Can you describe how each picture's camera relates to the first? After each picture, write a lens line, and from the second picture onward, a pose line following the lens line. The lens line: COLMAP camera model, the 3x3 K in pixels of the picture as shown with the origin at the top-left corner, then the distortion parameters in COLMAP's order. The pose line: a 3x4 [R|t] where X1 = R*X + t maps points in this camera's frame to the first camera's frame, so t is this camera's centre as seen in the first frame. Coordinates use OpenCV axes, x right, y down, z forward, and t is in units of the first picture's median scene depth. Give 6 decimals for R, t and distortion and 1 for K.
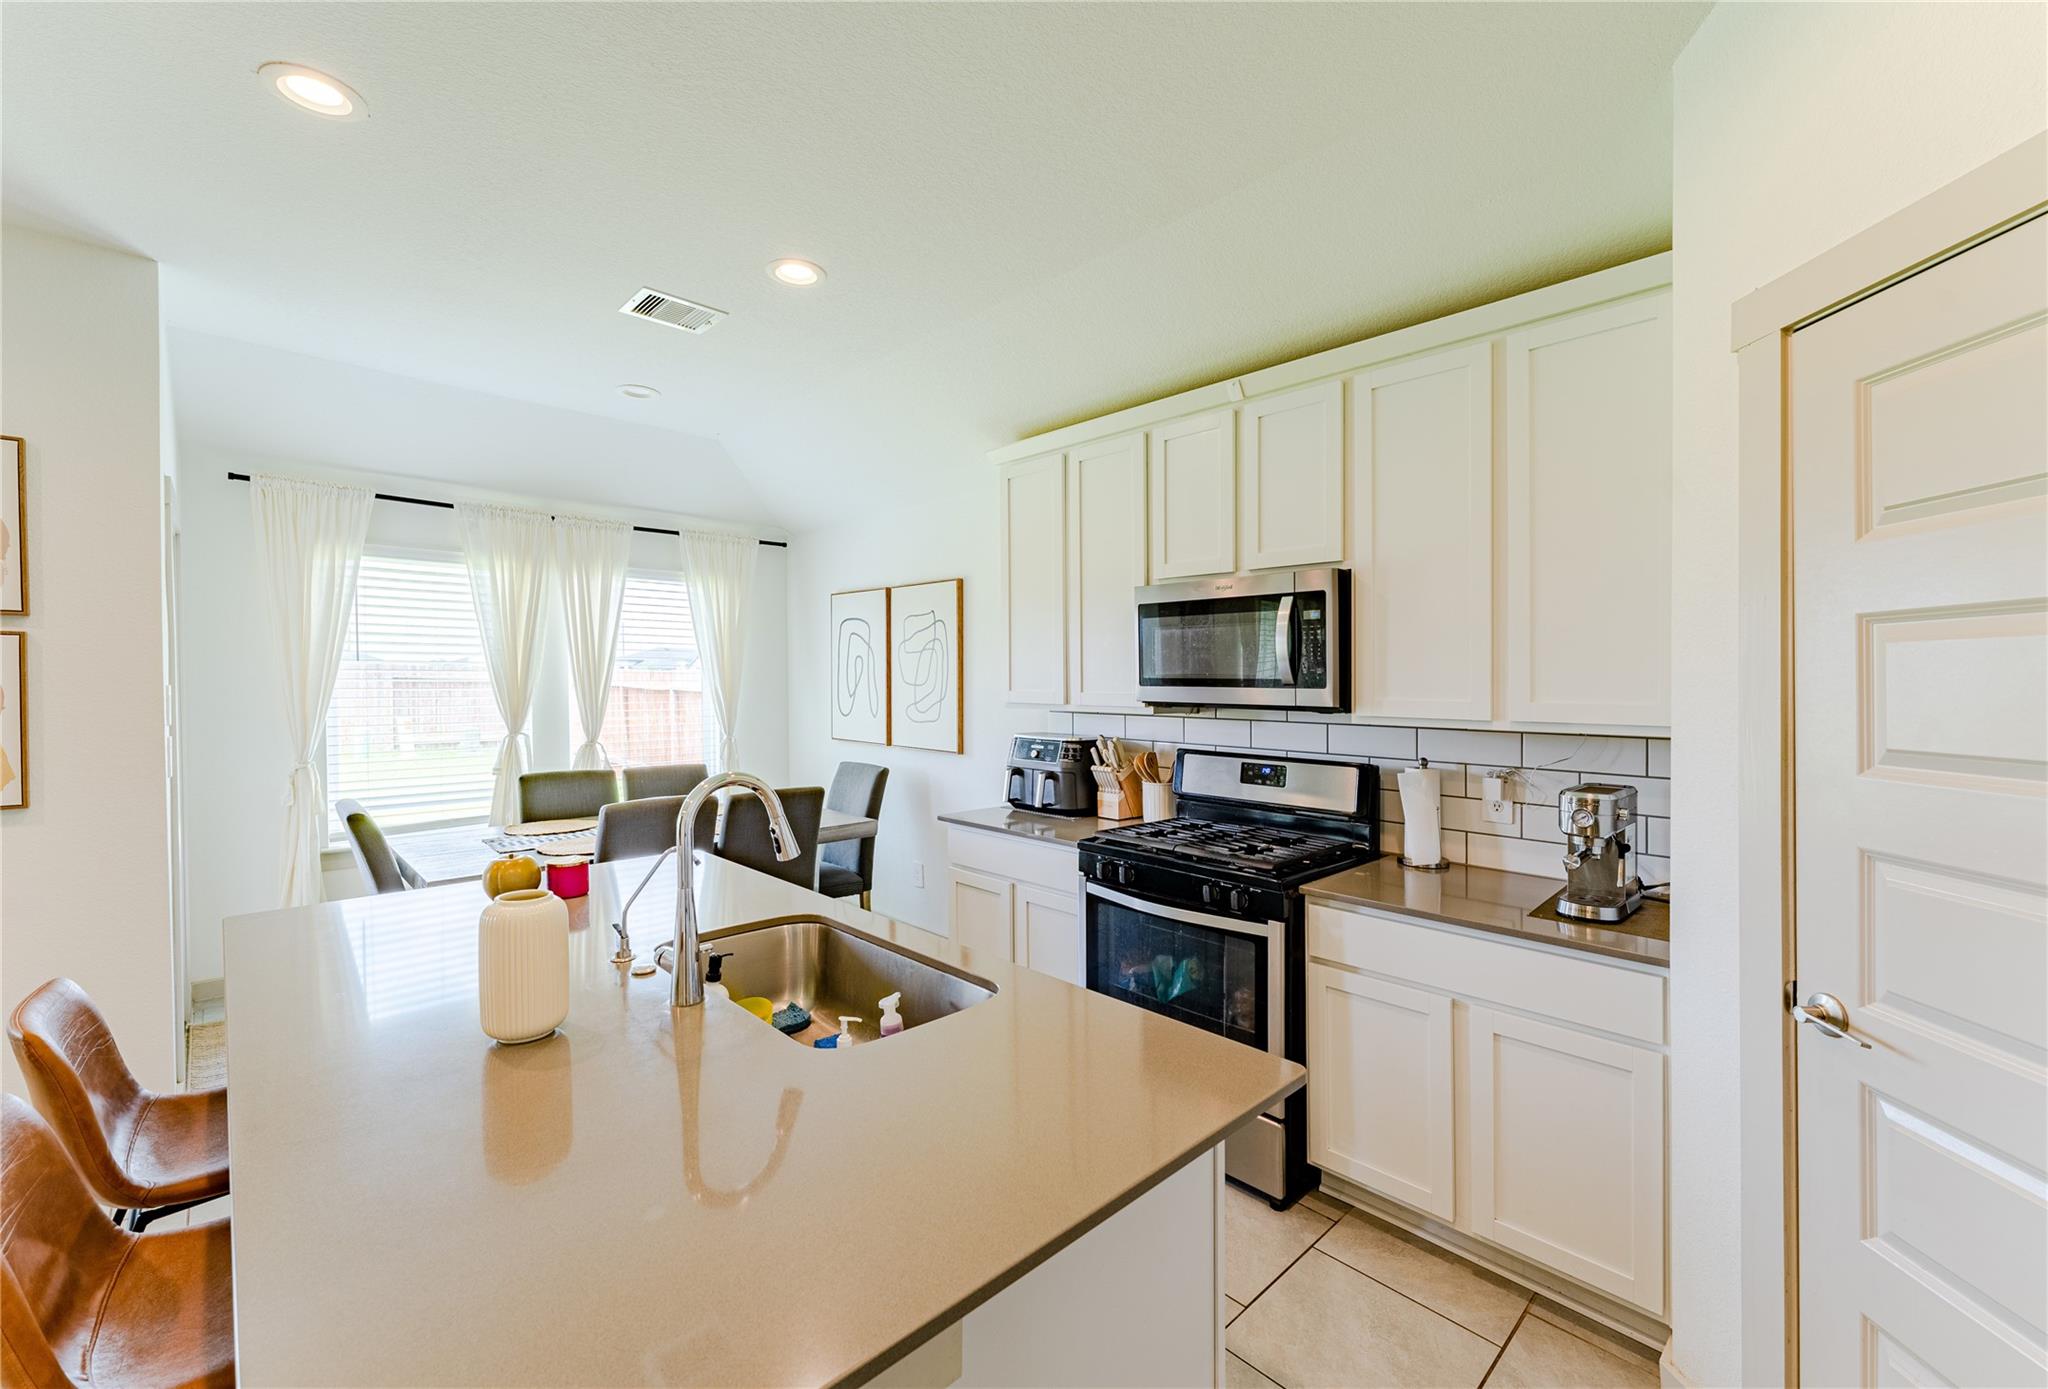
lens RADIAL K [[832.7, 0, 1050.5], [0, 832.7, 681.1], [0, 0, 1]] dist [-0.010375, 0.000611]
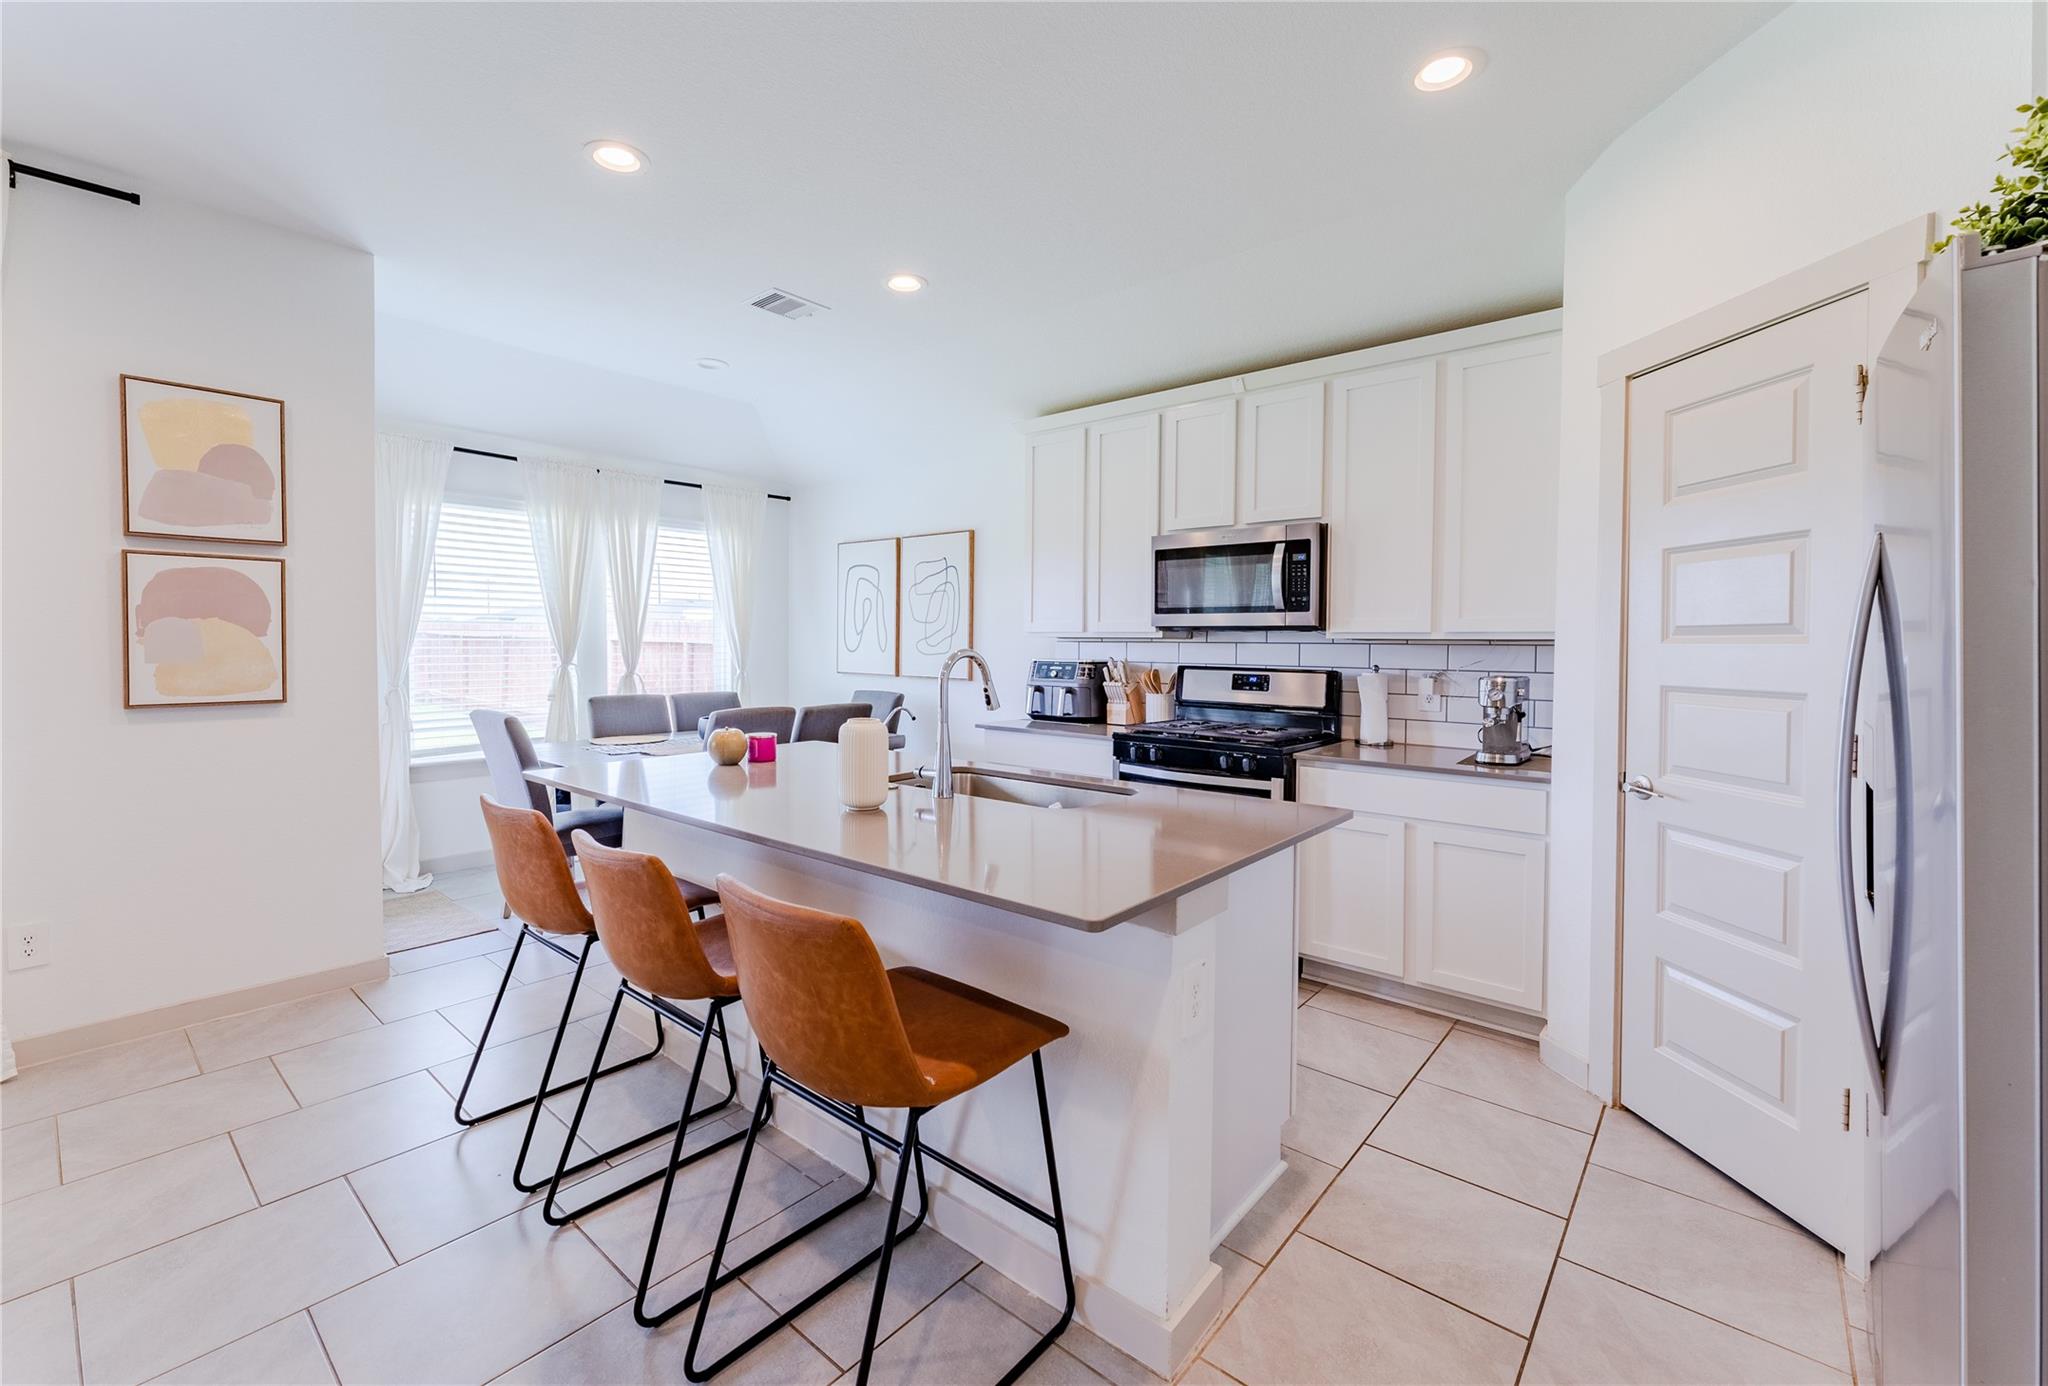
lens RADIAL K [[843.5, 0, 1001.1], [0, 843.5, 667.9], [0, 0, 1]] dist [-0.015243, -0.000684]
pose [[0.997215, 0.001763, 0.074557, -0.249065], [-0.003874, 0.999595, 0.028184, 0.058592], [-0.074477, -0.028394, 0.996818, -0.302620]]
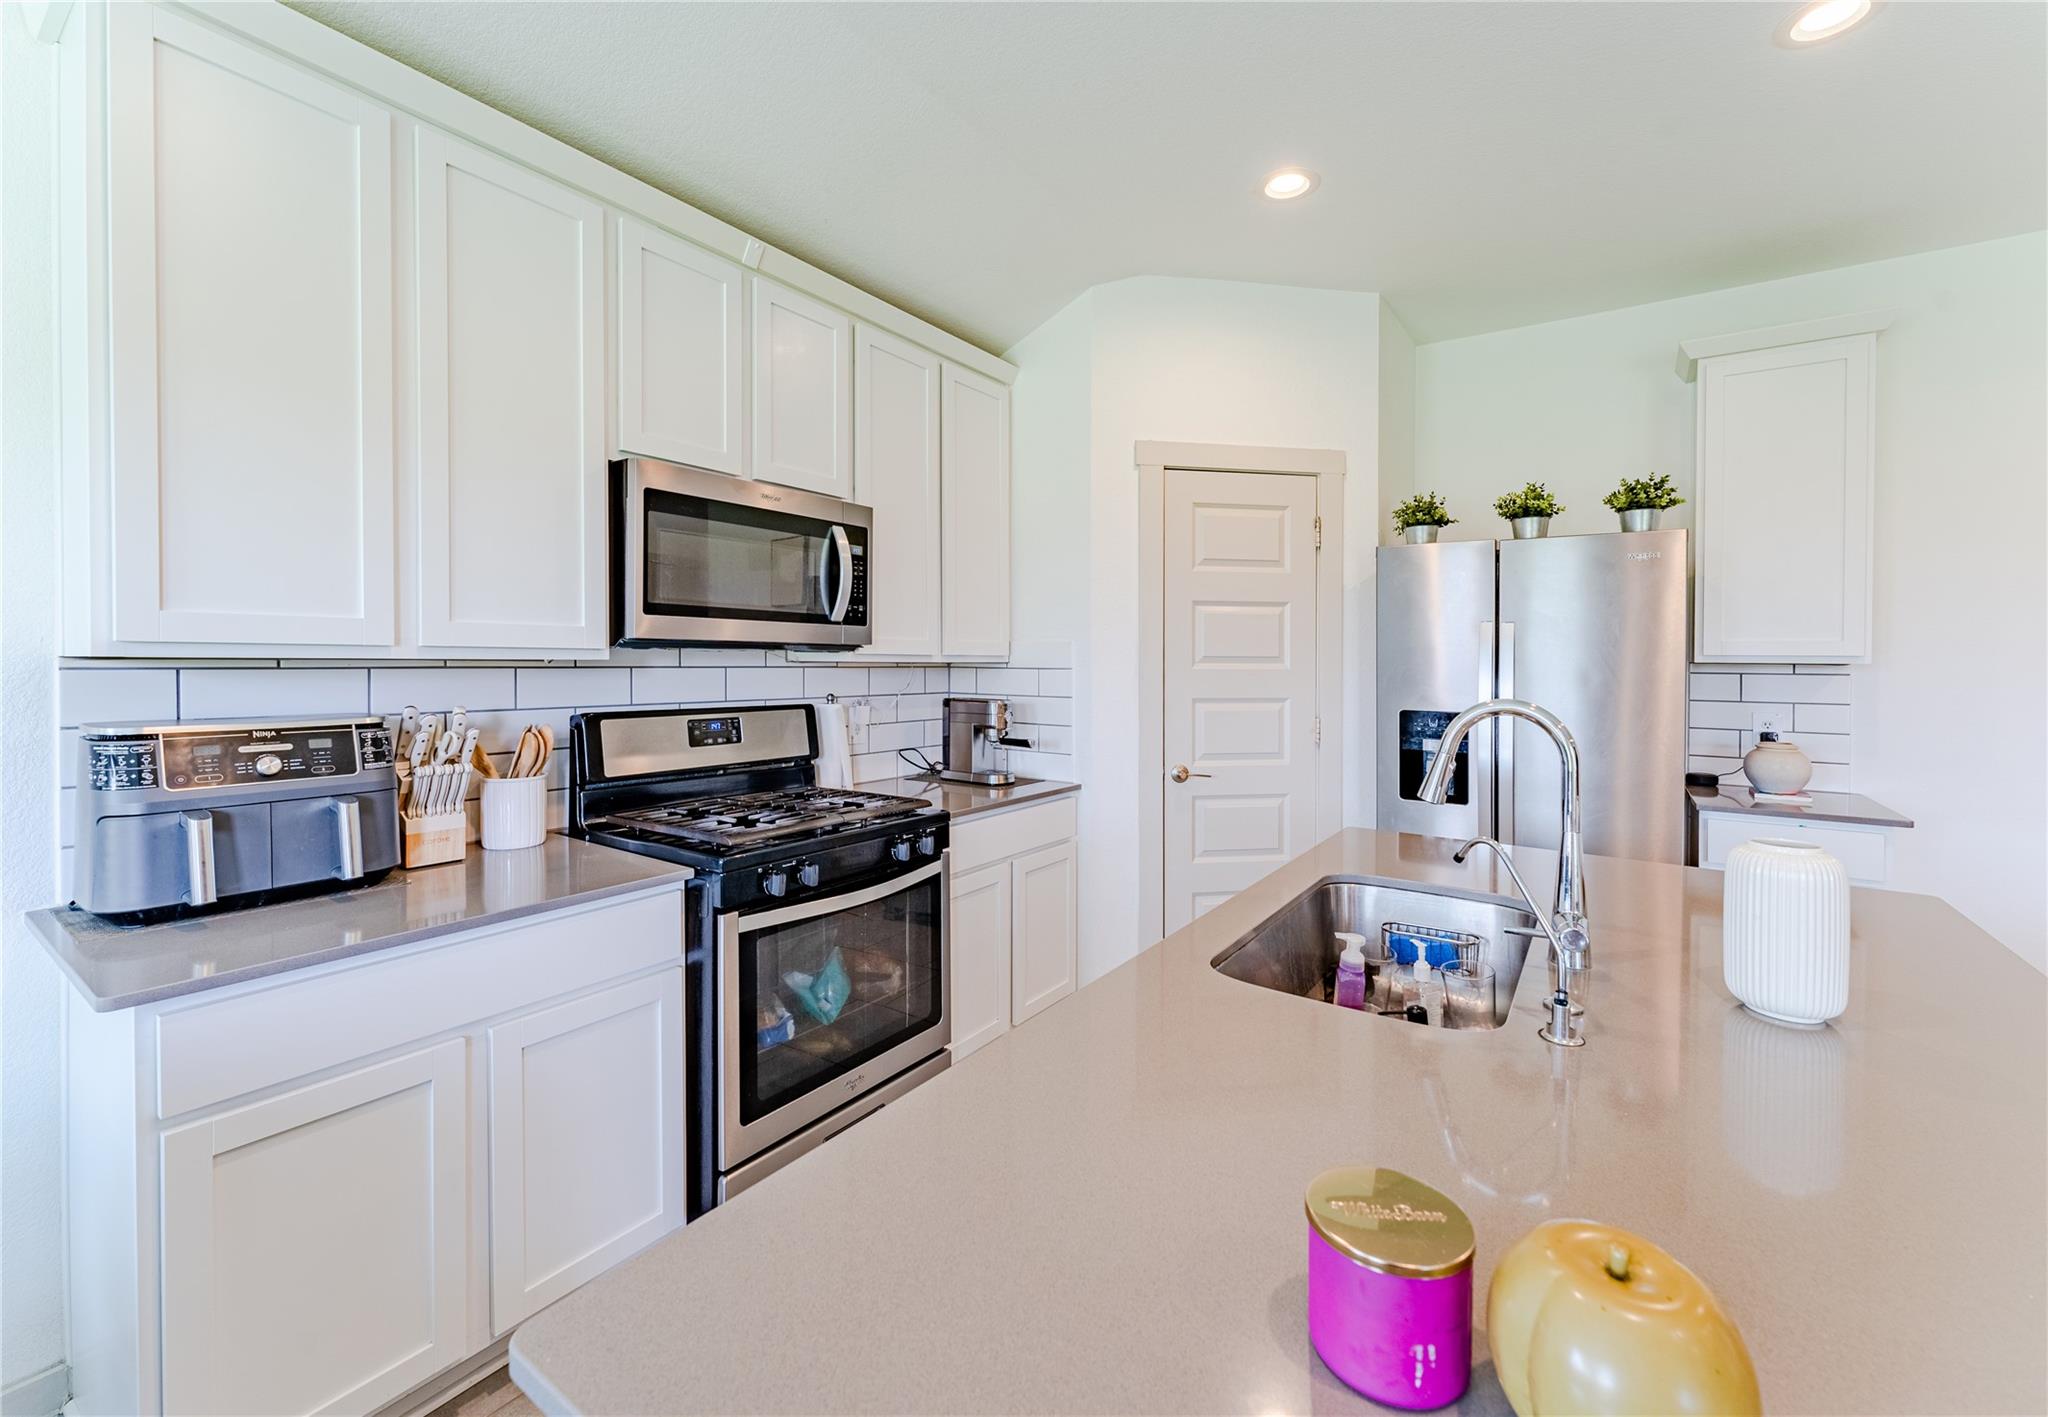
lens RADIAL K [[855.1, 0, 1008.9], [0, 855.1, 659.9], [0, 0, 1]] dist [-0.003915, -0.000251]
pose [[-0.171839, -0.005716, 0.985109, -0.655574], [-0.008595, 0.999954, 0.004303, 0.039820], [-0.985088, -0.007727, -0.171880, 0.932883]]
